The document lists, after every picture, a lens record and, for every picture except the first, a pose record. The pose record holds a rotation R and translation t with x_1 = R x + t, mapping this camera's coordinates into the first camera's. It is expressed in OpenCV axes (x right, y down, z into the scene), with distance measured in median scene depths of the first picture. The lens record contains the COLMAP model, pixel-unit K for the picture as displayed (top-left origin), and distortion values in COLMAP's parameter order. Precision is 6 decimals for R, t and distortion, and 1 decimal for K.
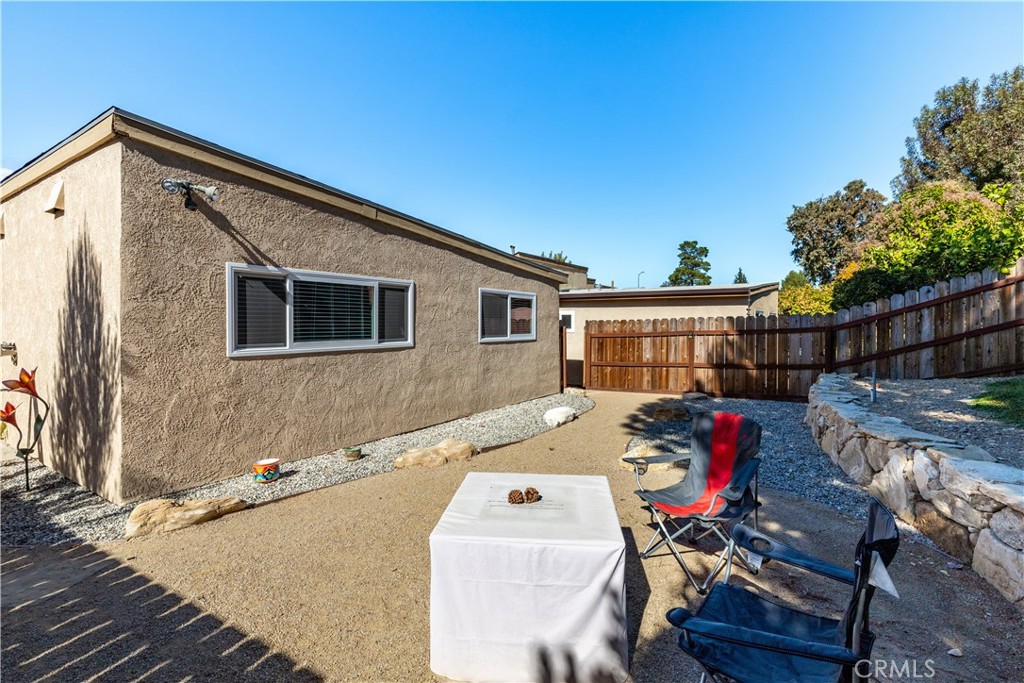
lens RADIAL K [[471.6, 0, 510.4], [0, 471.6, 329.1], [0, 0, 1]] dist [0.002601, 0.000243]
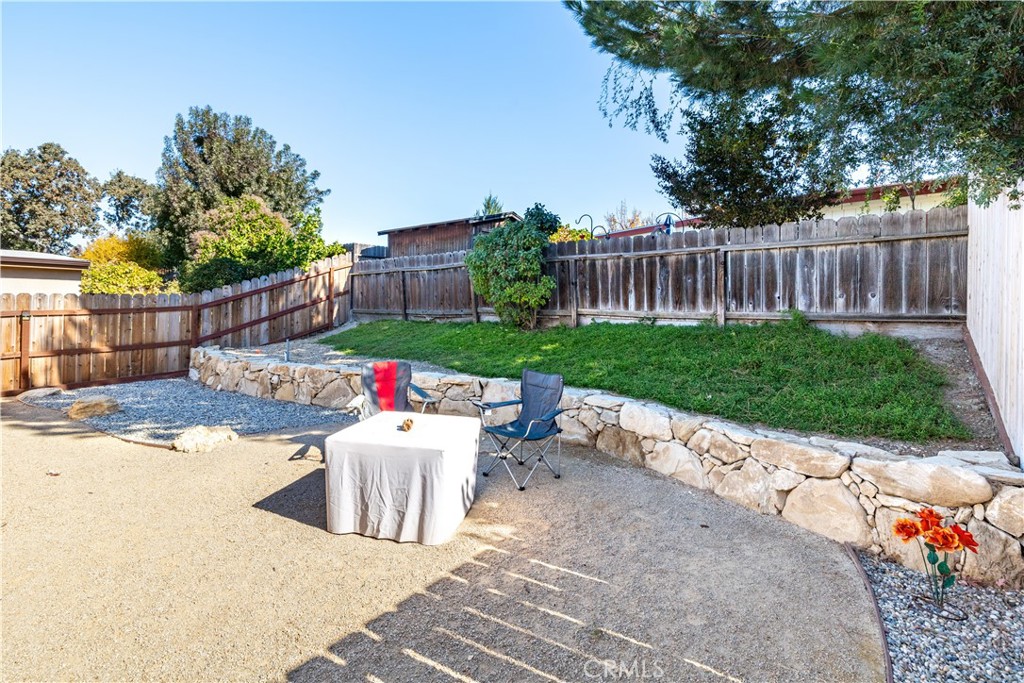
lens RADIAL K [[475.0, 0, 511.2], [0, 475.0, 315.3], [0, 0, 1]] dist [-0.000839, 0.000004]
pose [[0.111305, -0.016869, 0.993643, -0.366675], [0.002708, 0.999857, 0.016671, 0.000900], [-0.993783, 0.000835, 0.111335, 0.143509]]
